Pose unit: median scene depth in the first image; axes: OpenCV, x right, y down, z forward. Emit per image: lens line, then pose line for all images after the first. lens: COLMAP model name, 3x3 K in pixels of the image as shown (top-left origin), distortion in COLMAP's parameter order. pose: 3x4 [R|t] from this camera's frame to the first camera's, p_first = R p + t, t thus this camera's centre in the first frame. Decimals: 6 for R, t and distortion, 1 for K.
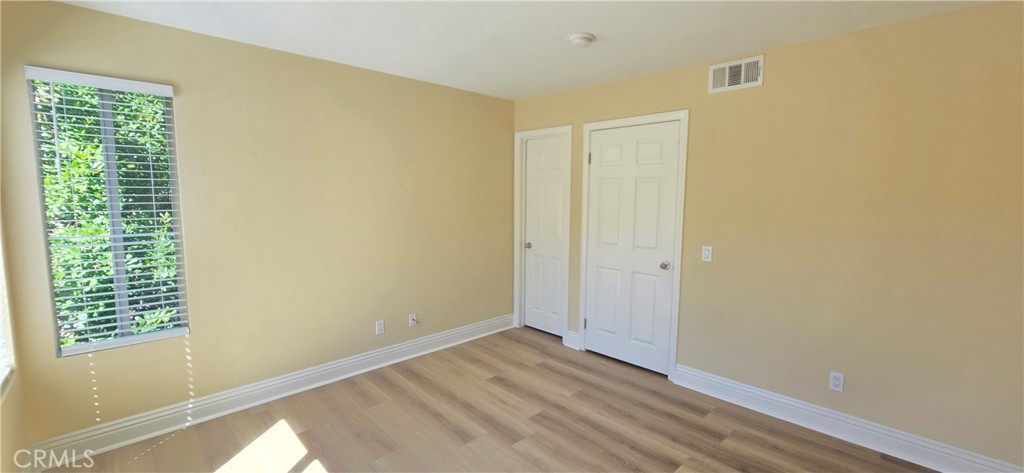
lens RADIAL K [[419.7, 0, 502.5], [0, 419.7, 236.2], [0, 0, 1]] dist [-0.001396, -0.000709]
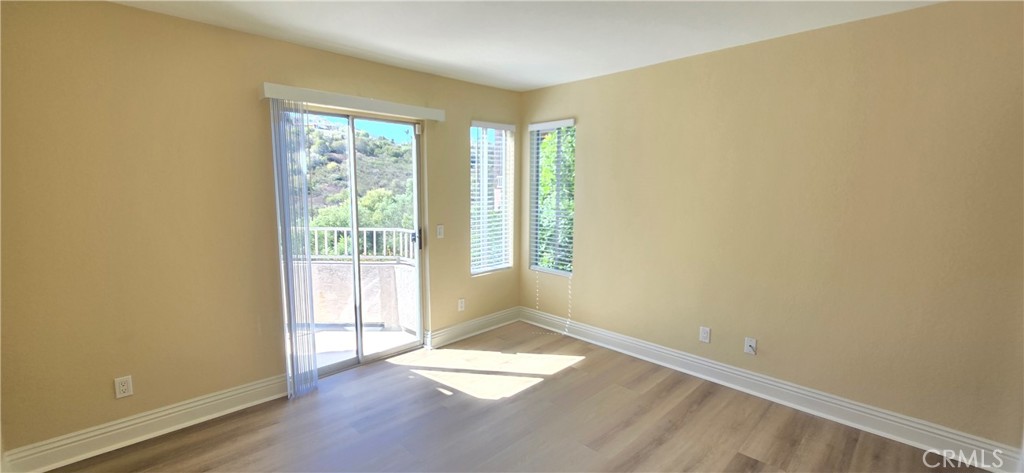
lens RADIAL K [[419.7, 0, 507.9], [0, 419.7, 229.7], [0, 0, 1]] dist [-0.001396, -0.000709]
pose [[0.020467, 0.103256, -0.994444, 0.665528], [-0.109981, 0.988849, 0.100412, -0.060042], [0.993723, 0.107315, 0.031595, 0.599668]]
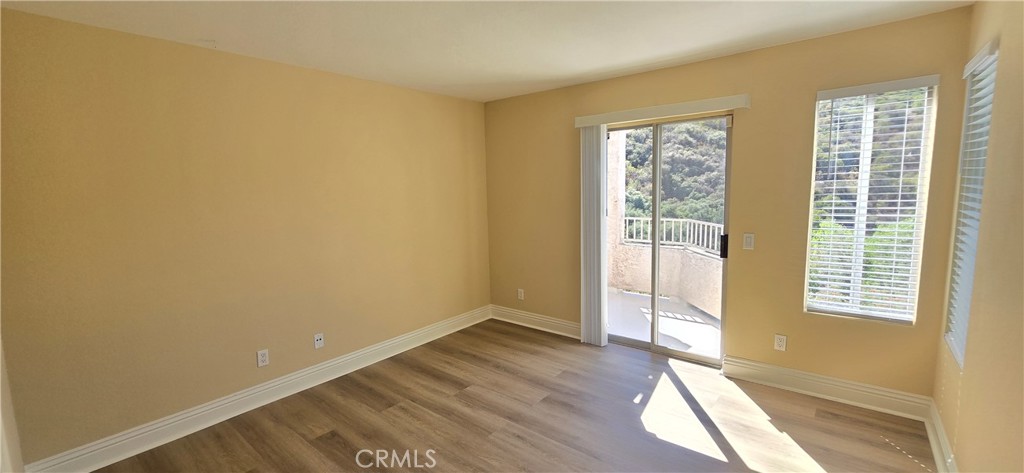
lens RADIAL K [[419.7, 0, 511.2], [0, 419.7, 229.6], [0, 0, 1]] dist [-0.001396, -0.000709]
pose [[-0.991254, 0.039935, -0.125780, 0.123674], [0.012493, 0.977231, 0.211810, -0.160584], [0.131375, 0.208386, -0.969183, 1.348552]]
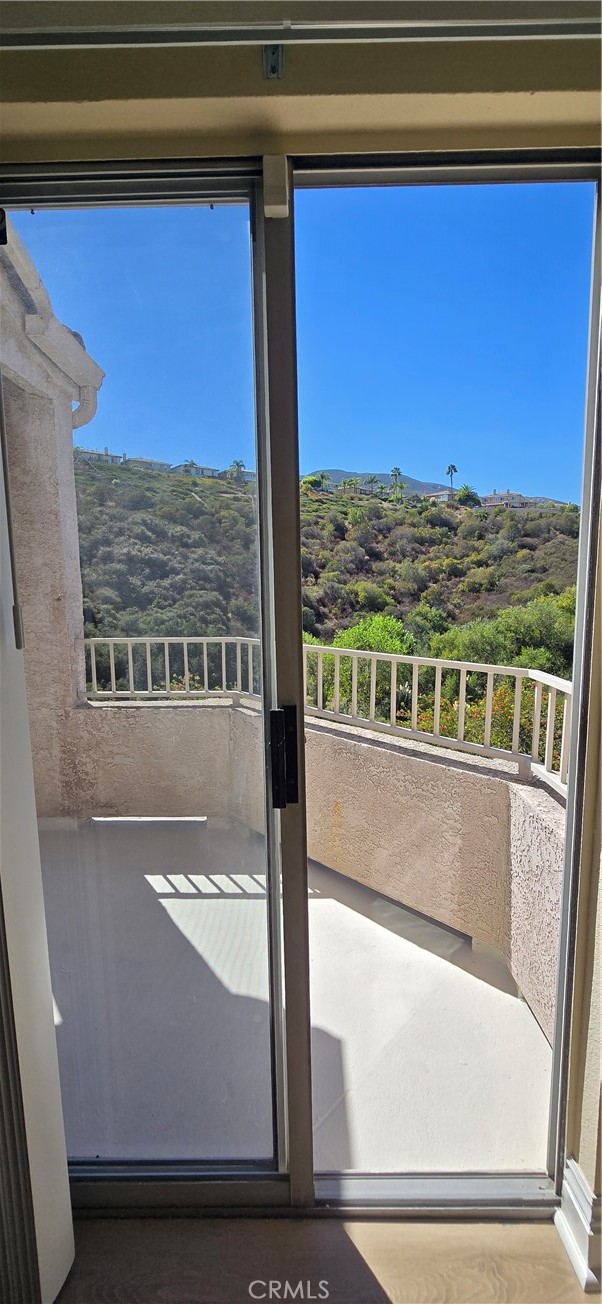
lens RADIAL K [[534.5, 0, 299.2], [0, 534.5, 653.5], [0, 0, 1]] dist [-0.001396, -0.000709]
pose [[-0.694743, 0.102651, -0.711896, -0.210492], [-0.064070, 0.976997, 0.203403, -0.004065], [0.716399, 0.186924, -0.672184, 0.476853]]
